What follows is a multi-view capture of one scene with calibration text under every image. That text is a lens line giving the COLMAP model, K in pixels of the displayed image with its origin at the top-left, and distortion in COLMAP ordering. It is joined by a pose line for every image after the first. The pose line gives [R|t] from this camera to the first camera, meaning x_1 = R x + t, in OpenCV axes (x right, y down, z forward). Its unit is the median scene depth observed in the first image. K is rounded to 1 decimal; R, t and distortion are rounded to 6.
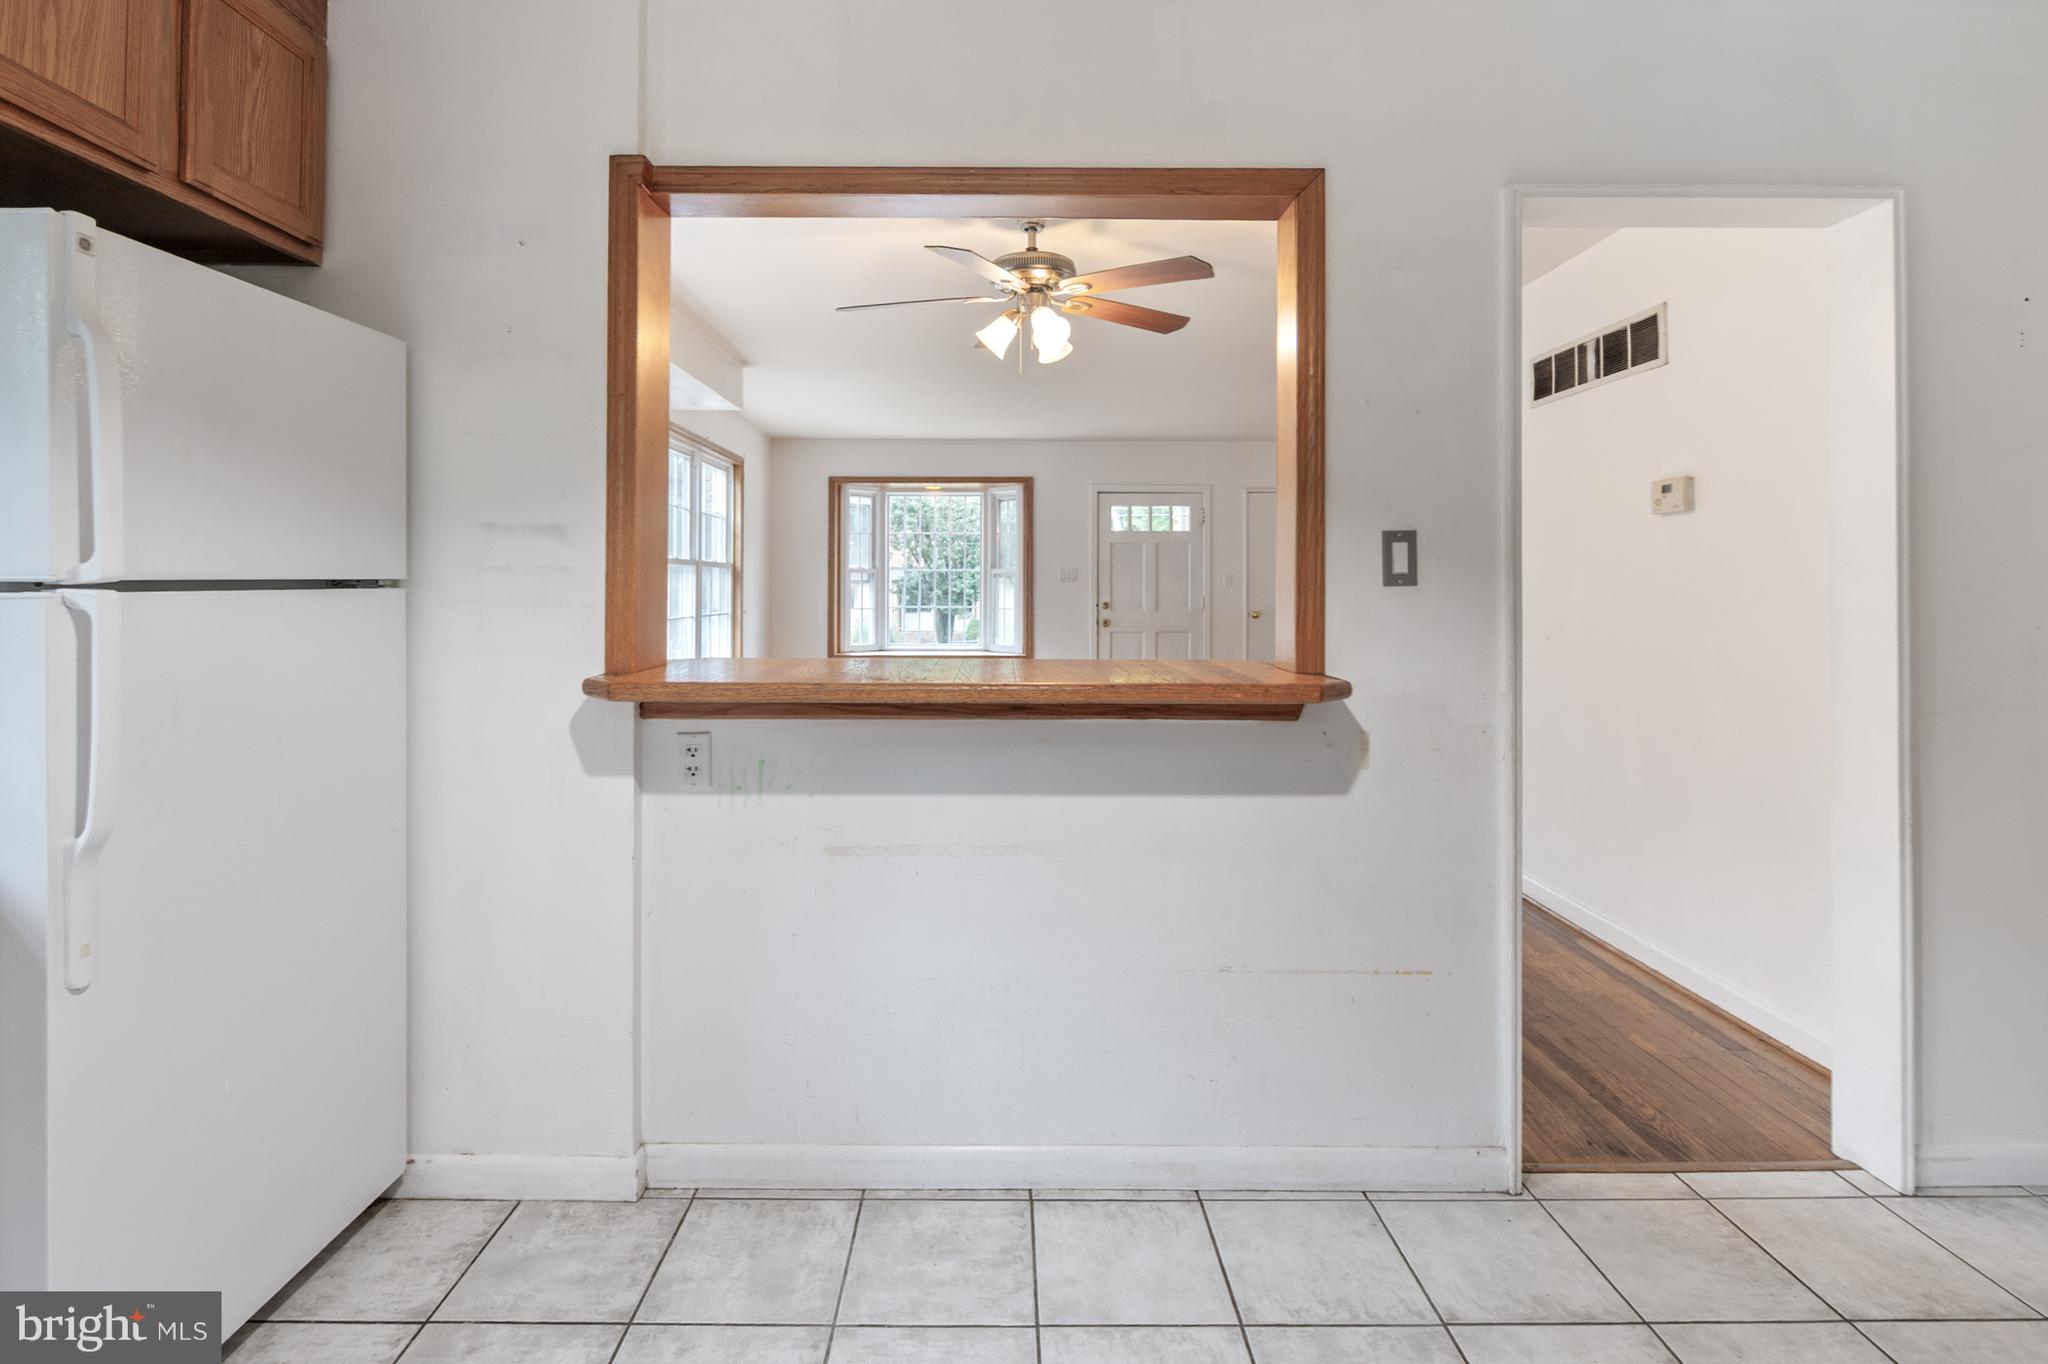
lens RADIAL K [[994.2, 0, 1004.1], [0, 994.2, 577.4], [0, 0, 1]] dist [-0.003561, 0.000182]
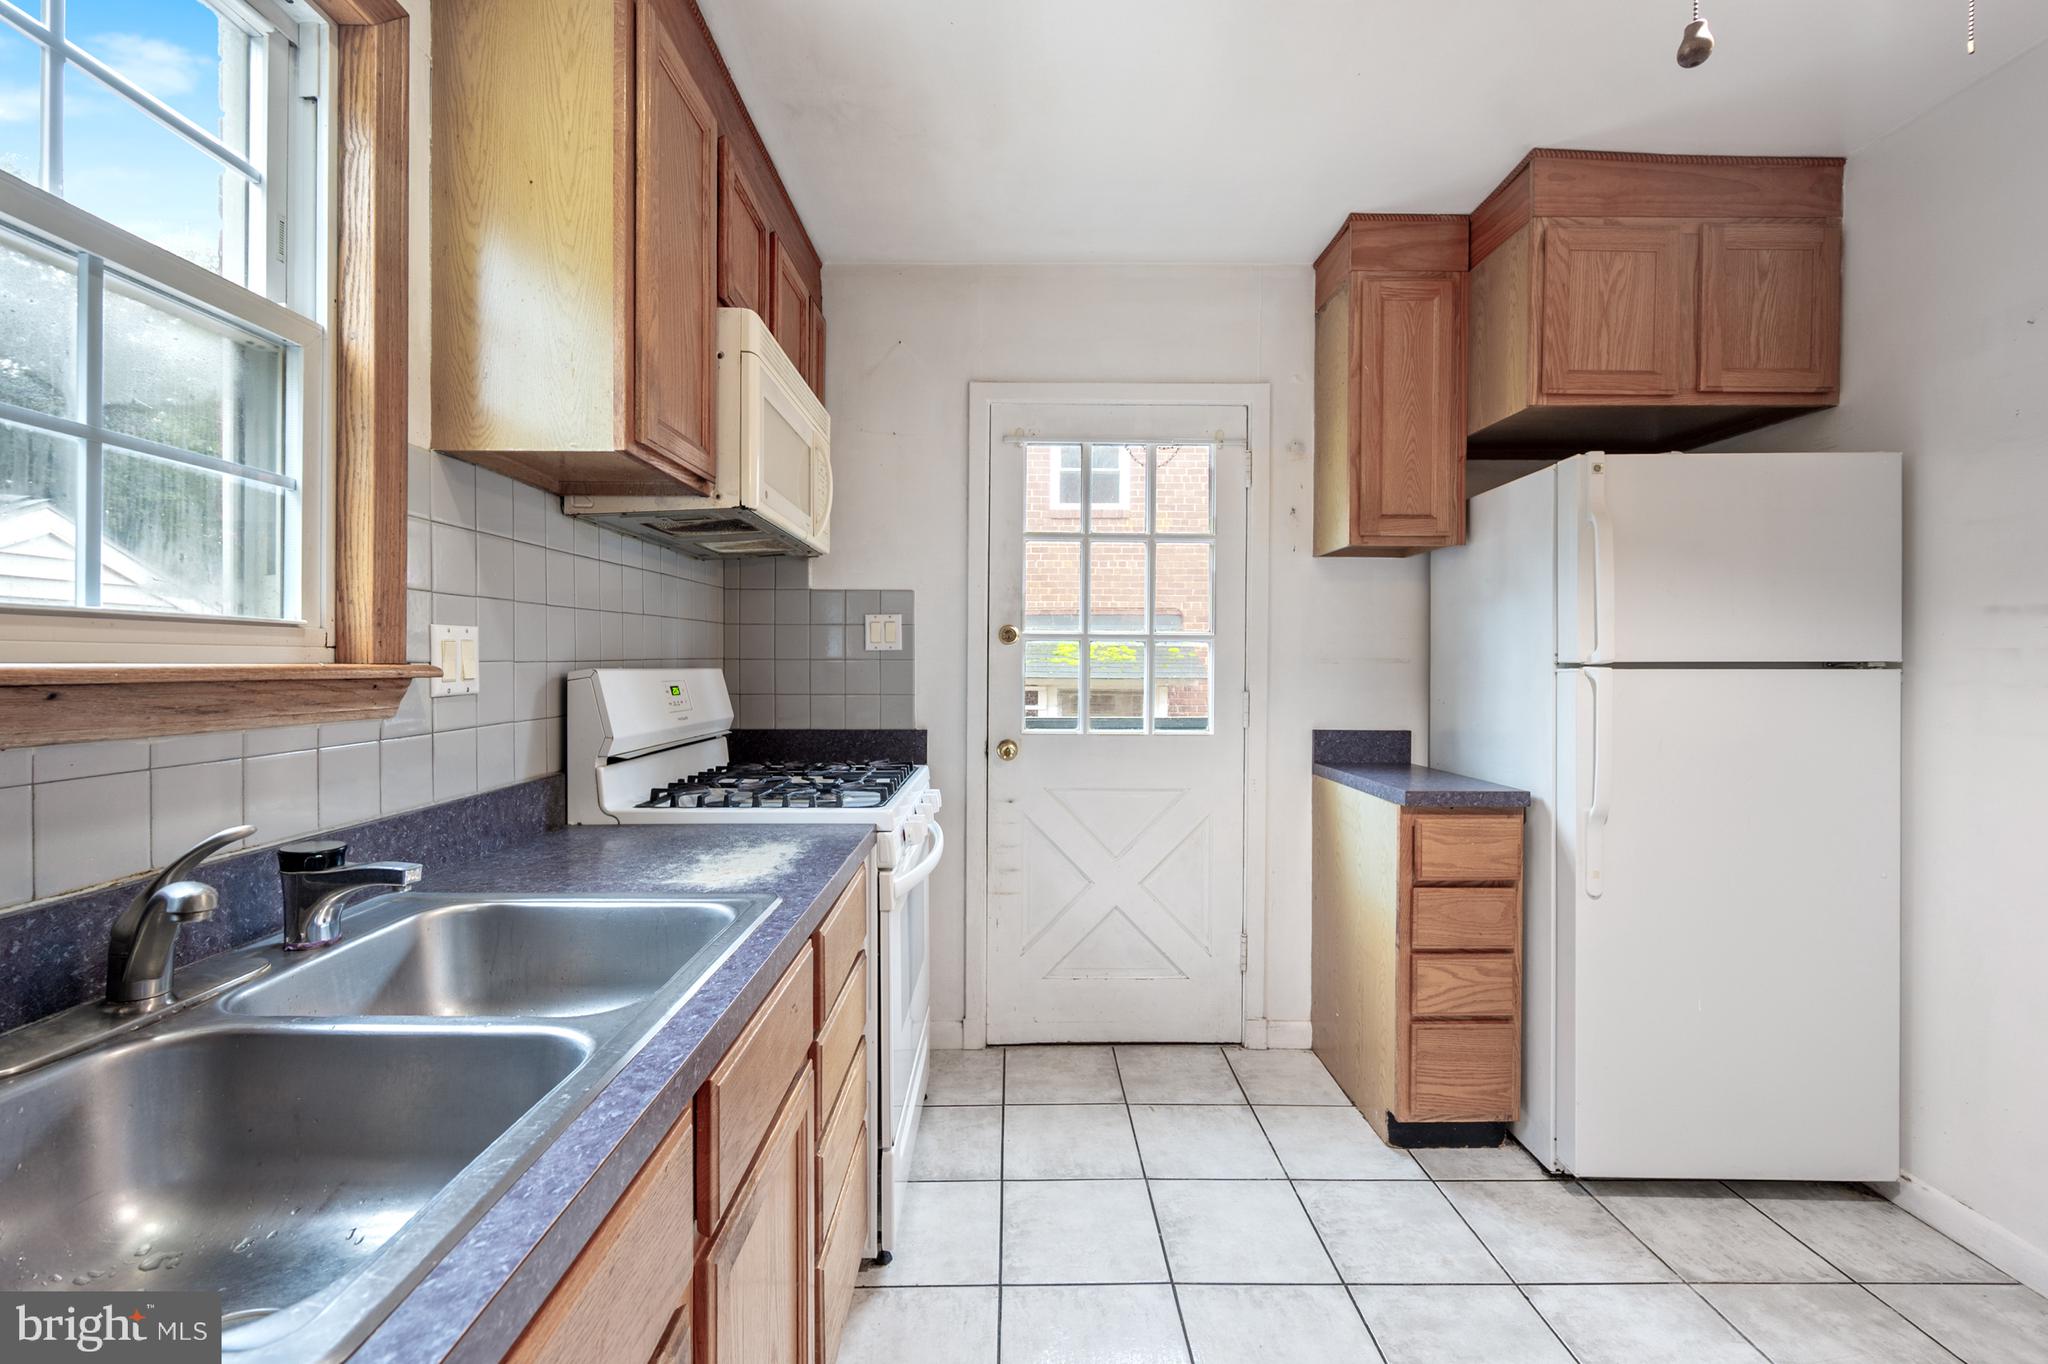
lens RADIAL K [[865.8, 0, 1014.8], [0, 865.8, 669.2], [0, 0, 1]] dist [-0.001360, -0.000219]
pose [[0.000777, 0.006704, -0.999977, 0.099466], [0.000838, 0.999977, 0.006705, 0.000783], [0.999999, -0.000843, 0.000772, -0.003563]]
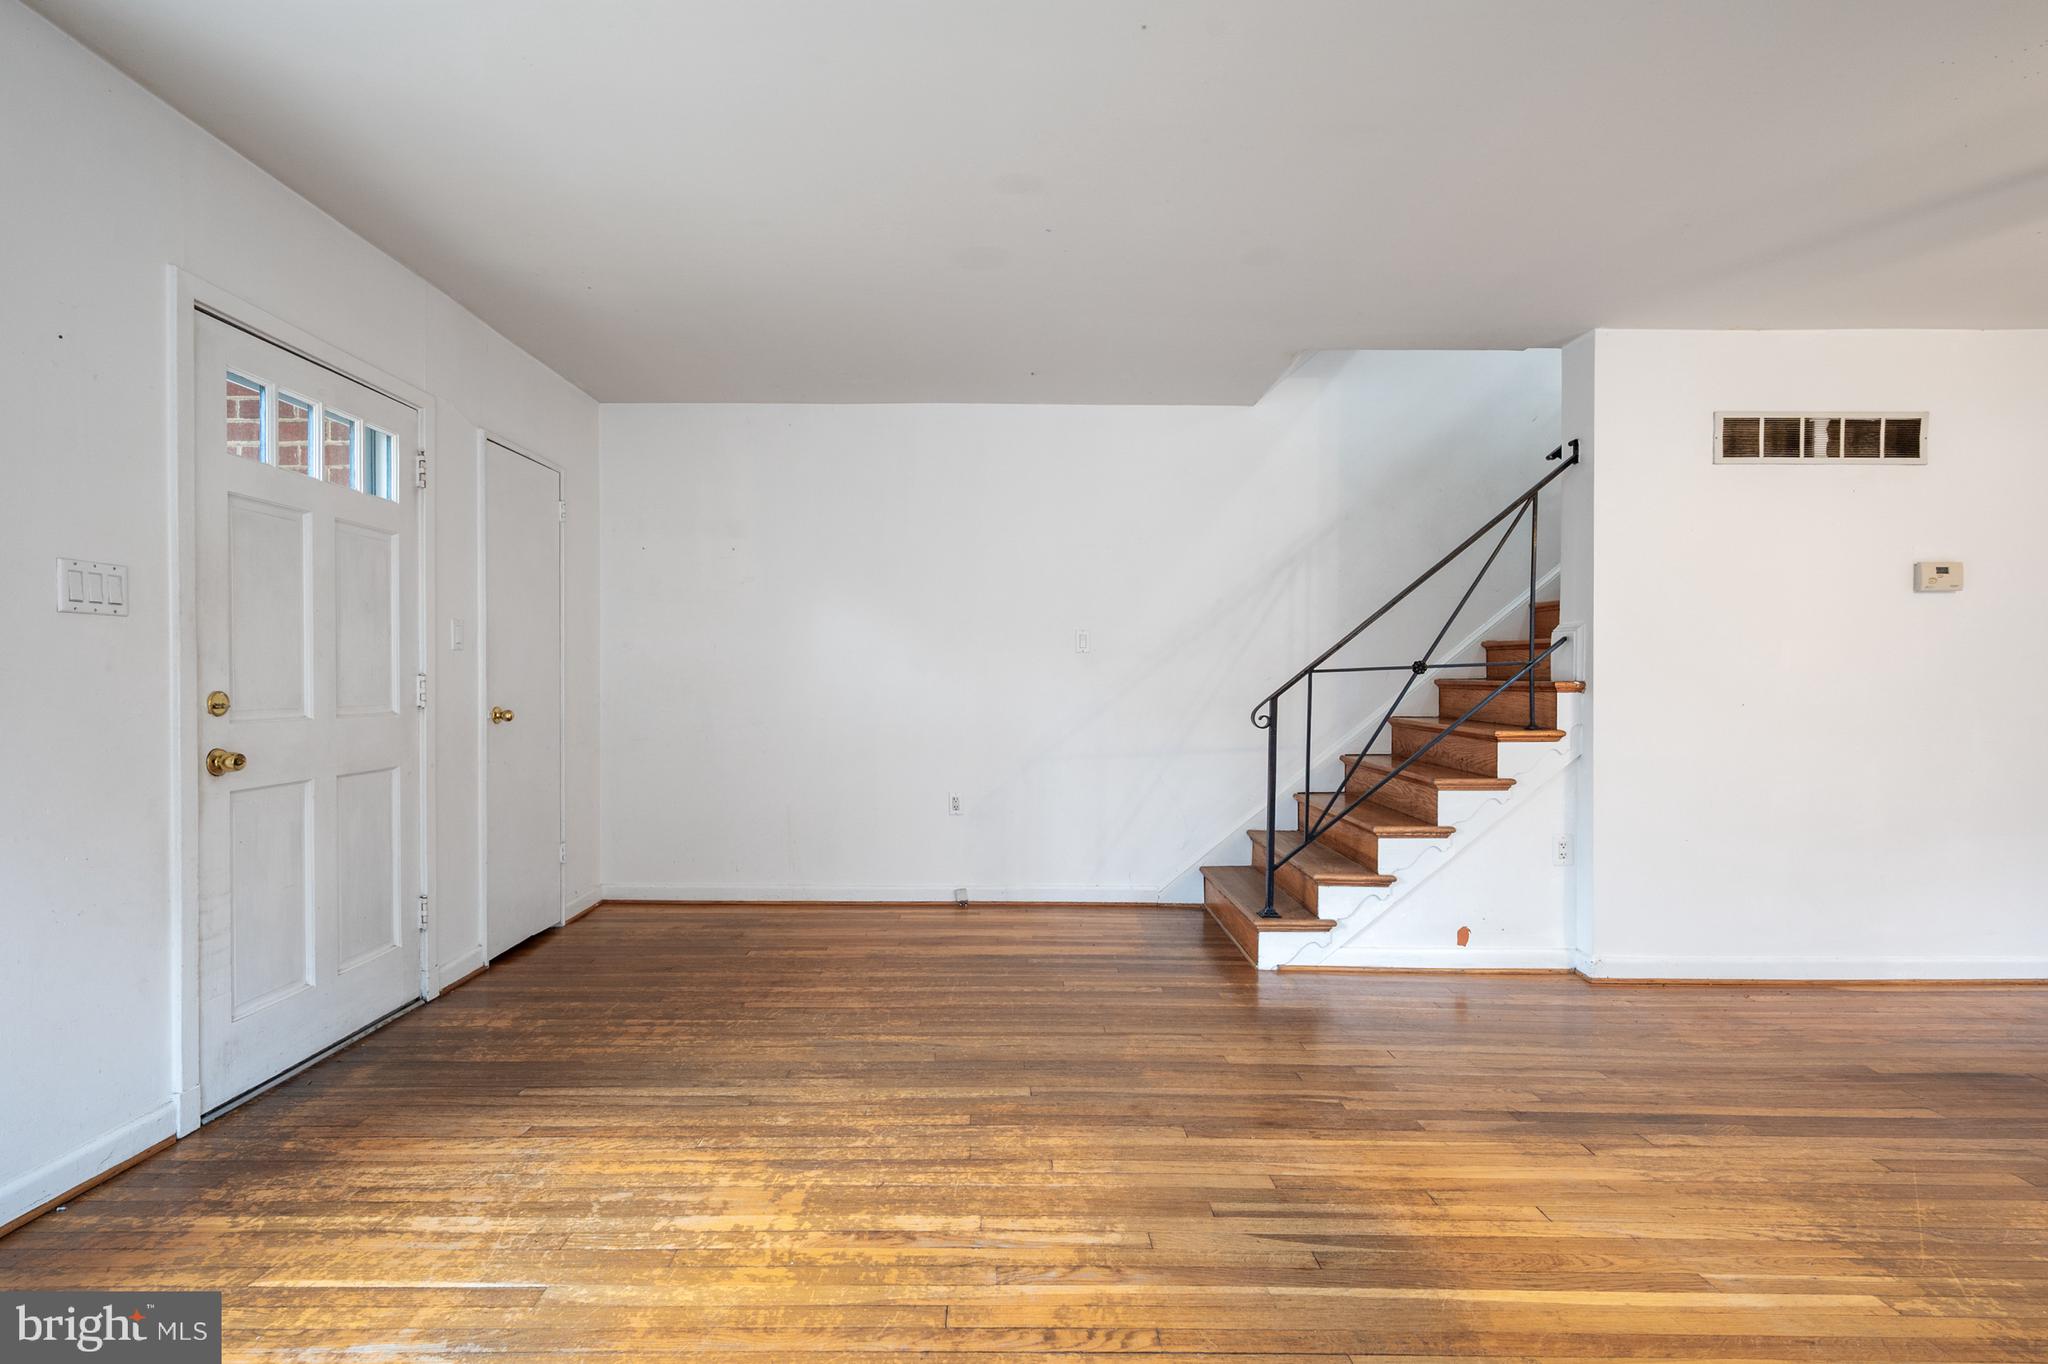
lens RADIAL K [[953.3, 0, 1003.7], [0, 953.3, 683.8], [0, 0, 1]] dist [-0.000066, 0.000081]
pose [[0.006151, -0.004701, 0.999970, -0.202061], [-0.009277, 0.999946, 0.004758, 0.021634], [-0.999938, -0.009306, 0.006107, 0.883526]]
